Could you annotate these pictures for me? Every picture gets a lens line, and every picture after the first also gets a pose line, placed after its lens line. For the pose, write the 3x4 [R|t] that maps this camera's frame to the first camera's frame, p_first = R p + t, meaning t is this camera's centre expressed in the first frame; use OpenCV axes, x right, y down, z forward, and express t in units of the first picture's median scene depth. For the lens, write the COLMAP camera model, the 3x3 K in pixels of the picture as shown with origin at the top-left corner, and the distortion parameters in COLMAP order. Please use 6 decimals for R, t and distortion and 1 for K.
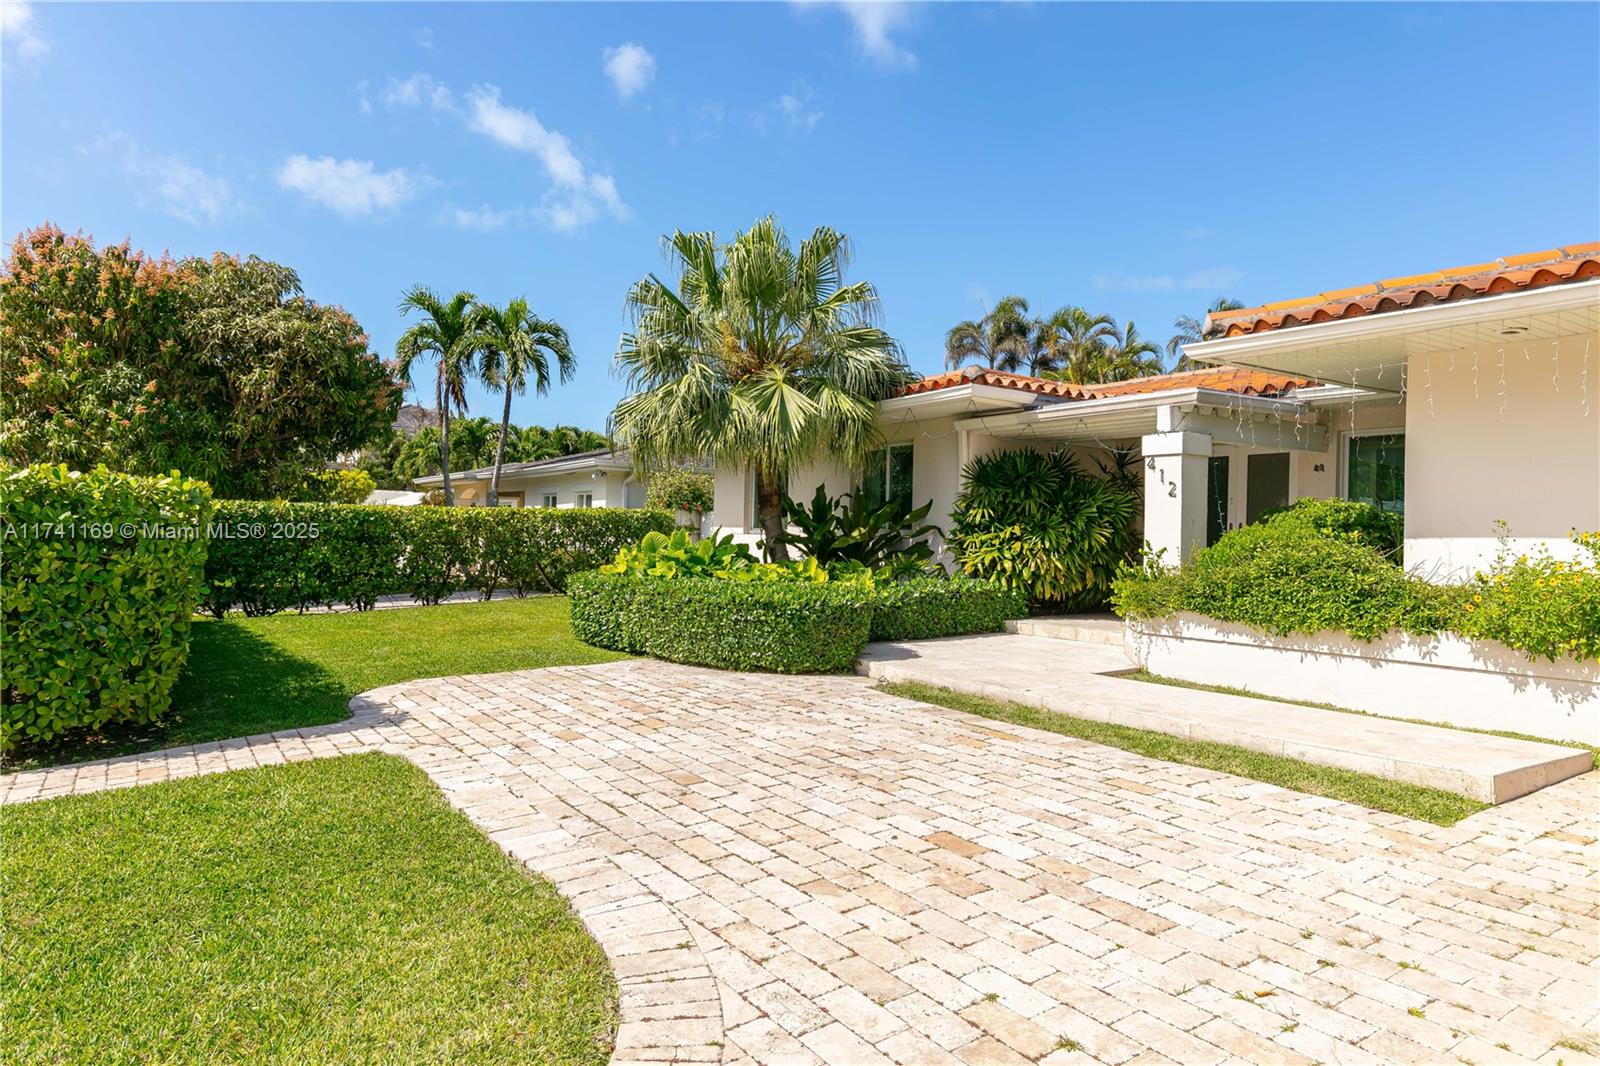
lens RADIAL K [[1013.9, 0, 788.3], [0, 1013.9, 533.3], [0, 0, 1]] dist [0.004789, -0.001404]
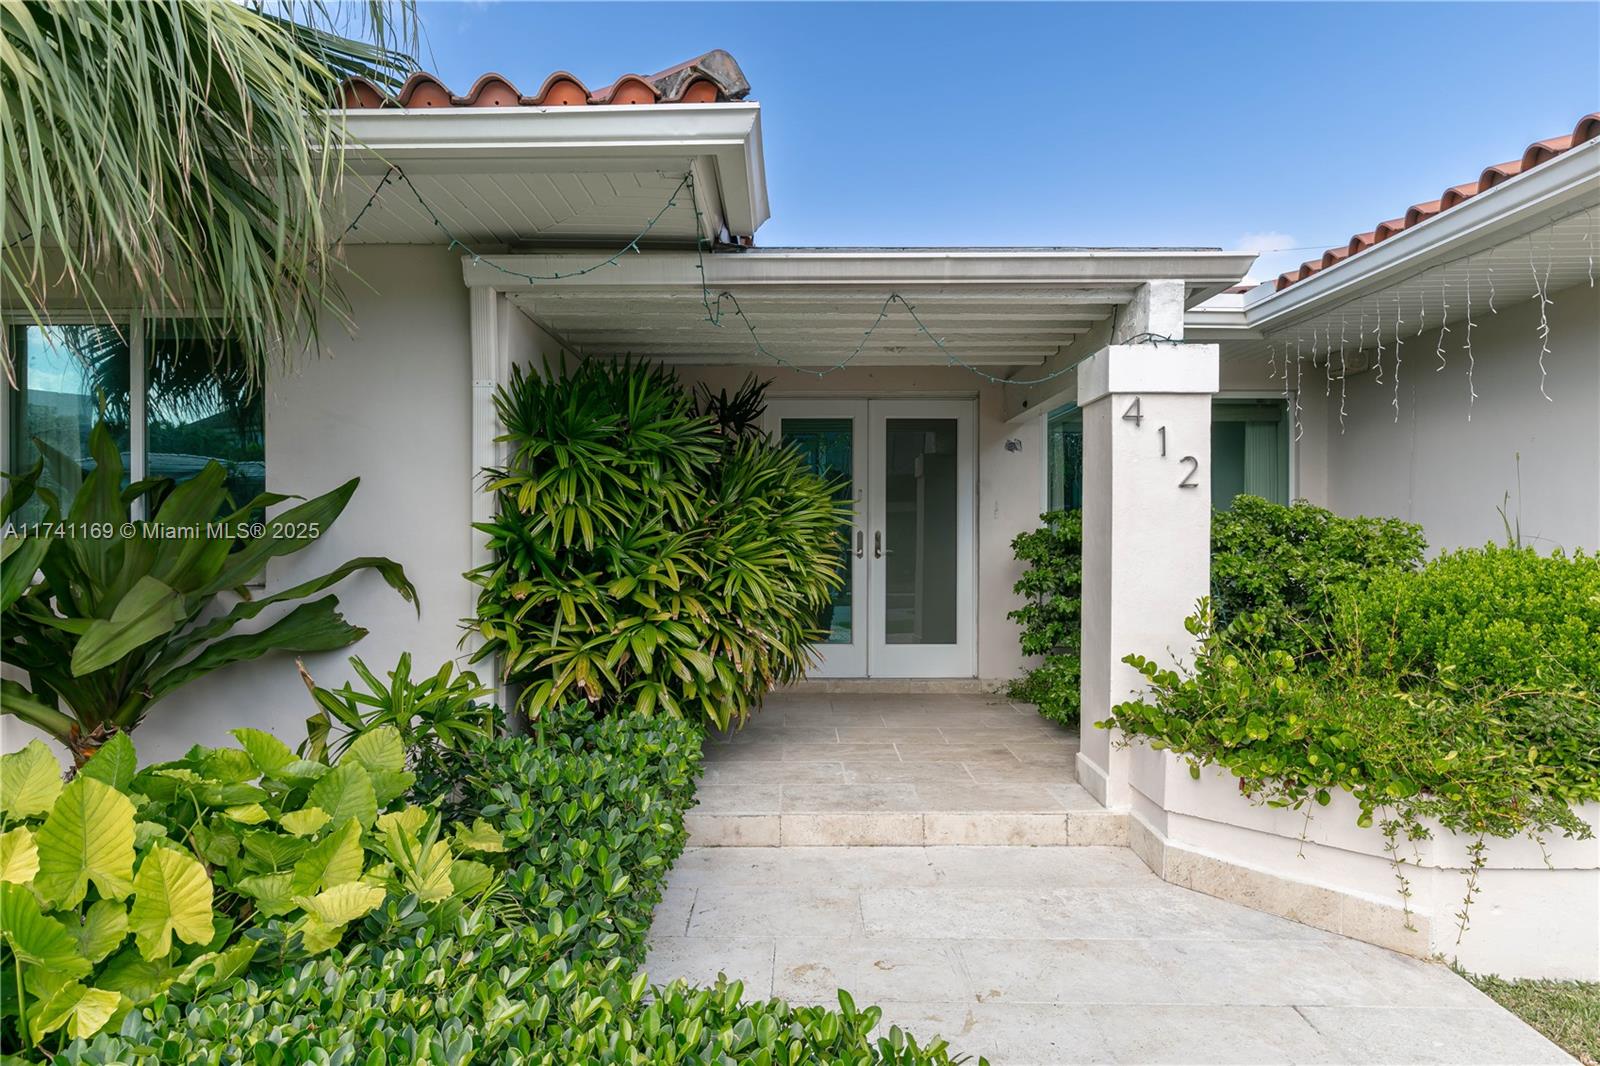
lens RADIAL K [[952.2, 0, 800.0], [0, 952.2, 533.0], [0, 0, 1]] dist [0.000310, 0.000726]
pose [[0.561301, -0.031074, 0.827028, -0.048239], [0.008562, 0.999459, 0.031742, -0.027204], [-0.827567, -0.010736, 0.561264, 0.768725]]
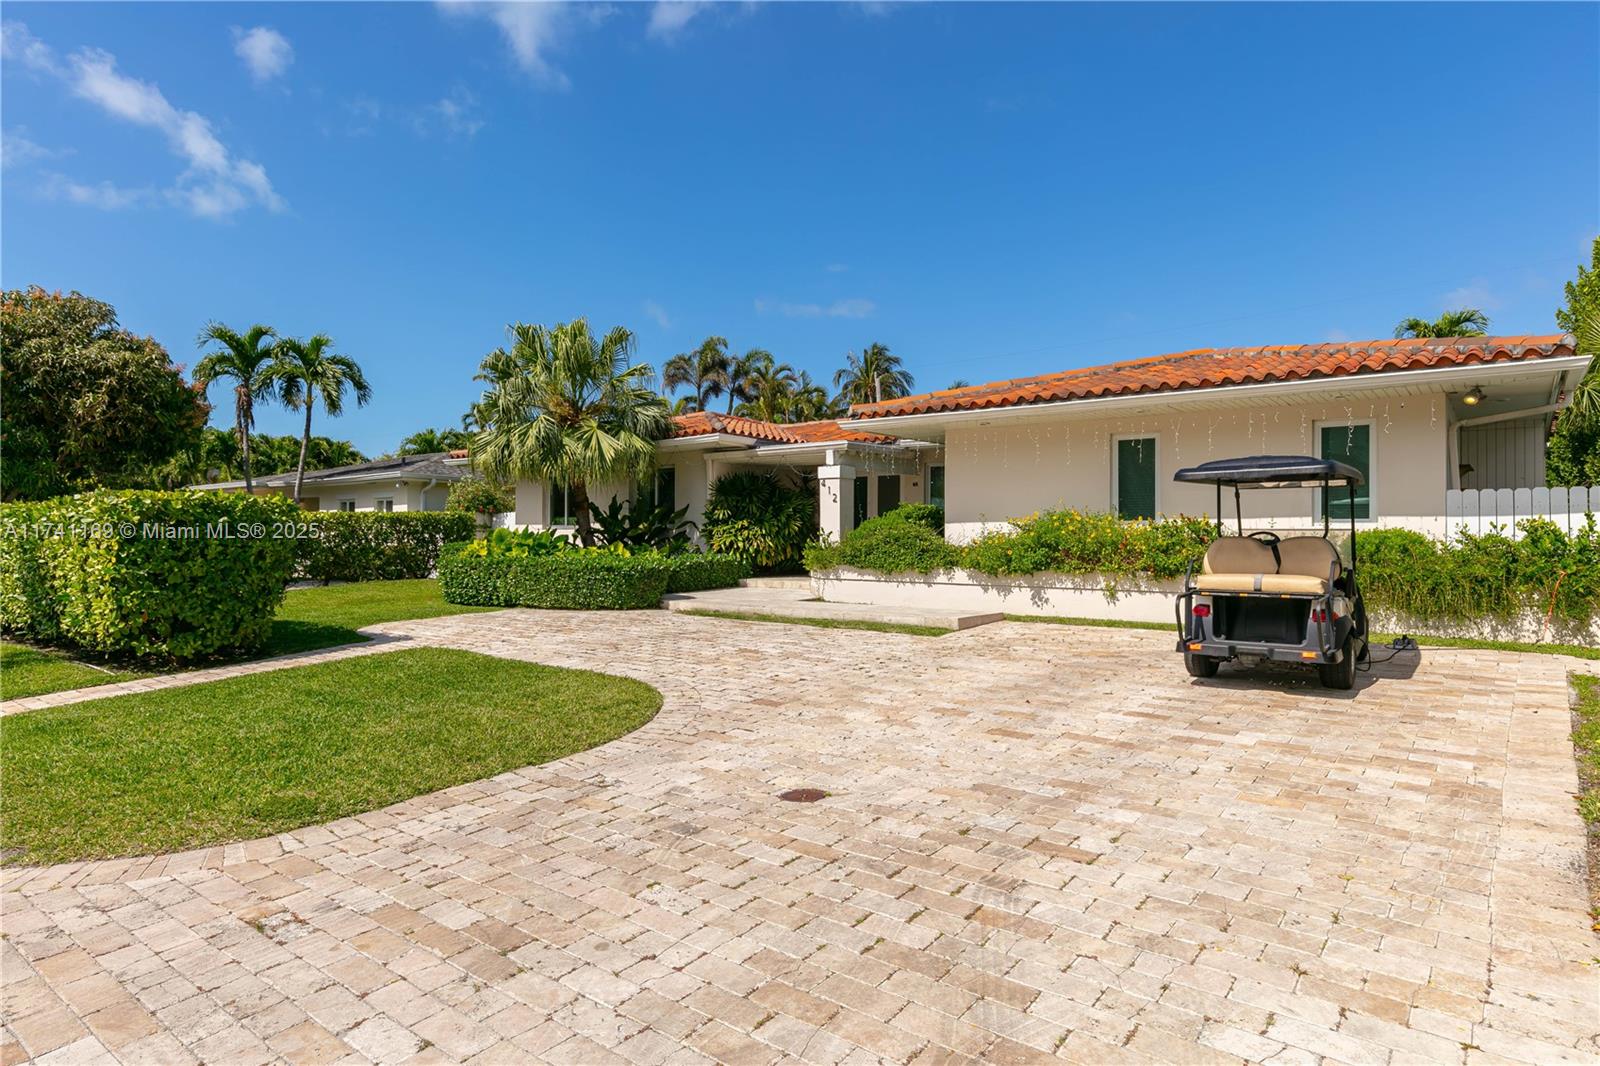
lens RADIAL K [[929.0, 0, 795.0], [0, 929.0, 533.9], [0, 0, 1]] dist [-0.000781, -0.000322]
pose [[0.951427, -0.016917, 0.307410, -0.153033], [0.016036, 0.999857, 0.005392, 0.007605], [-0.307457, -0.000201, 0.951562, -0.426448]]
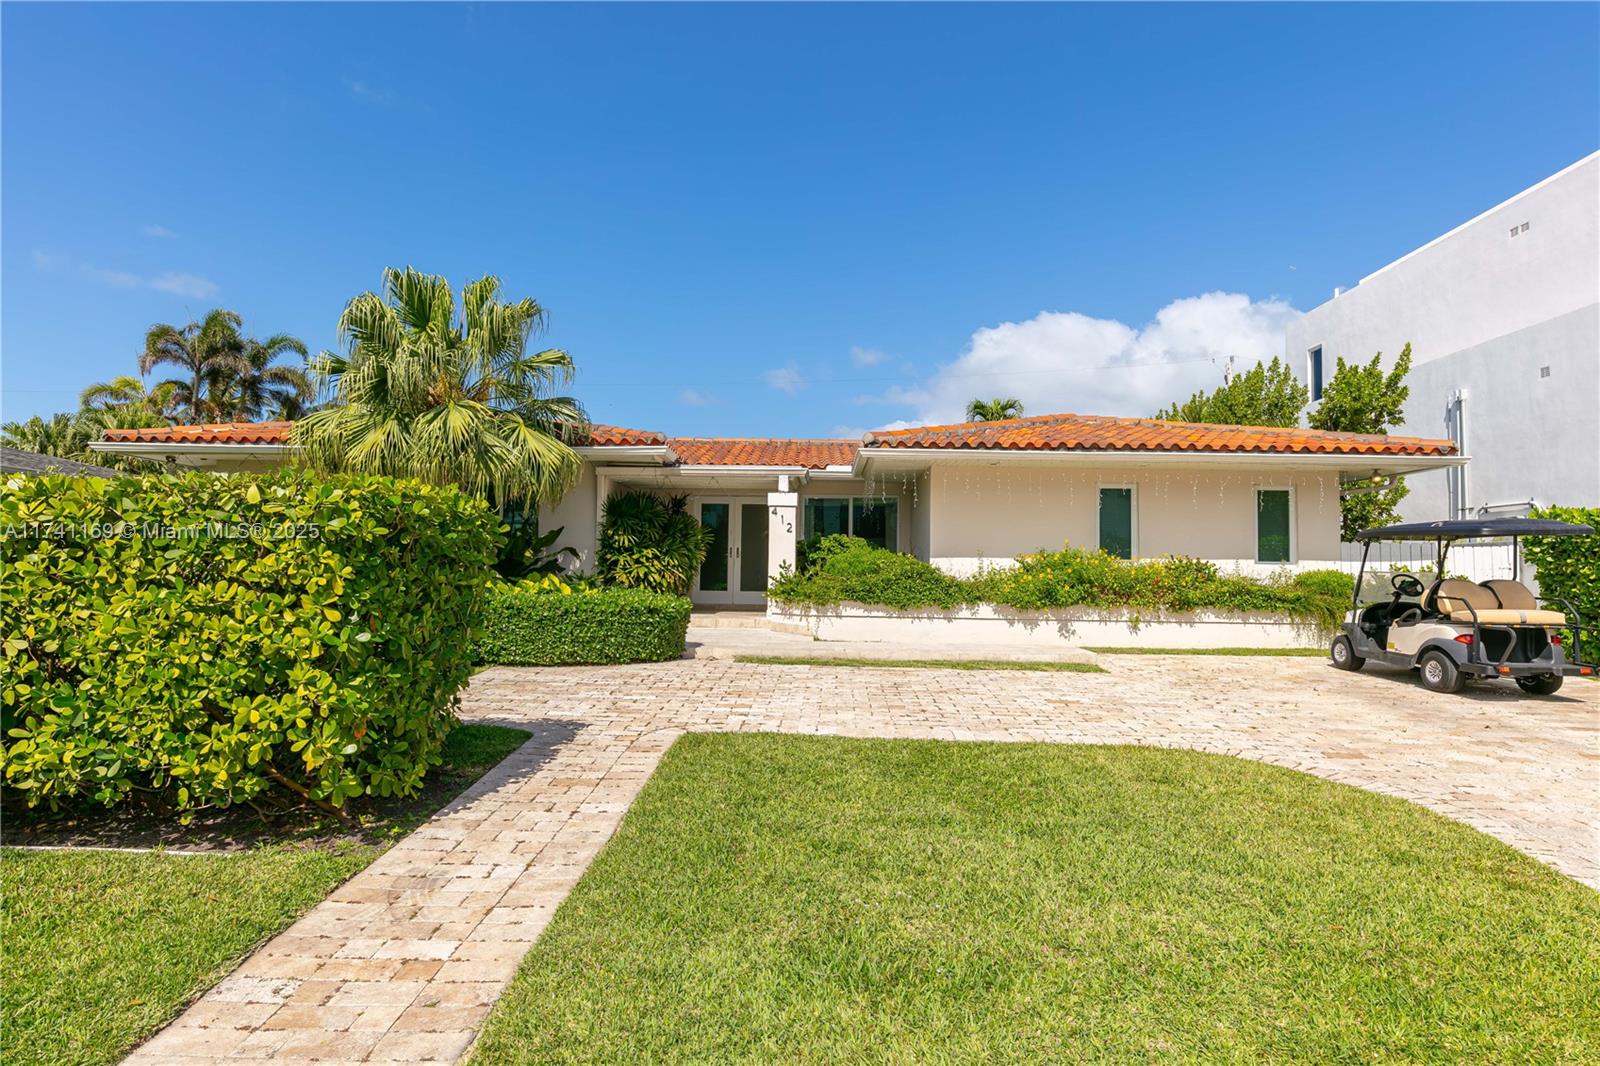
lens RADIAL K [[893.9, 0, 803.6], [0, 893.9, 530.2], [0, 0, 1]] dist [-0.000723, -0.000122]
pose [[0.574238, 0.022042, 0.818391, -0.659065], [-0.004872, 0.999712, -0.023506, -0.004824], [-0.818674, 0.009511, 0.574180, 0.136221]]
